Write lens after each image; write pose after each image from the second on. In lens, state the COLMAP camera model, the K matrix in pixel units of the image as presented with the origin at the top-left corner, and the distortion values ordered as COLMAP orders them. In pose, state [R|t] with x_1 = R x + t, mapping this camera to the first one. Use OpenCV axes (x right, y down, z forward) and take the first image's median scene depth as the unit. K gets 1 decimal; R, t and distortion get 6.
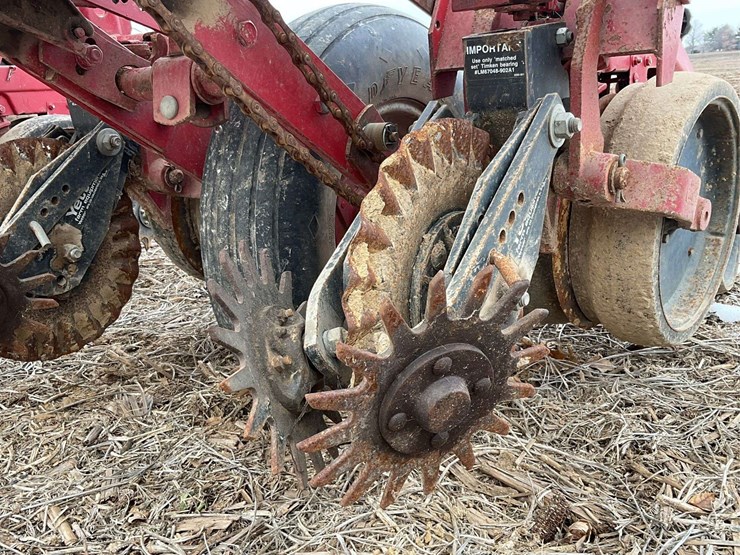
lens RADIAL K [[606.6, 0, 370.0], [0, 606.6, 277.5], [0, 0, 1]] dist [0.082529, -0.156696]
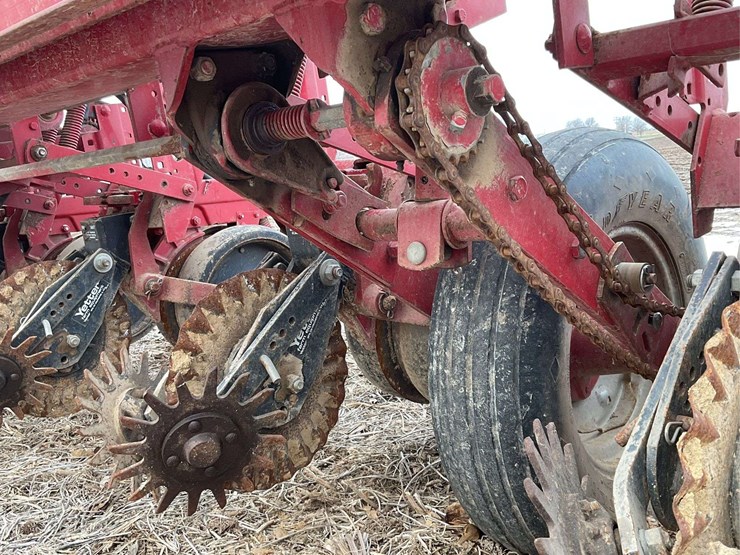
lens RADIAL K [[598.2, 0, 370.0], [0, 598.2, 277.5], [0, 0, 1]] dist [0.076653, -0.129303]
pose [[0.991033, 0.001578, -0.133605, -0.246639], [-0.012076, 0.996896, -0.077797, -0.146947], [0.133068, 0.078712, 0.987976, 0.034036]]
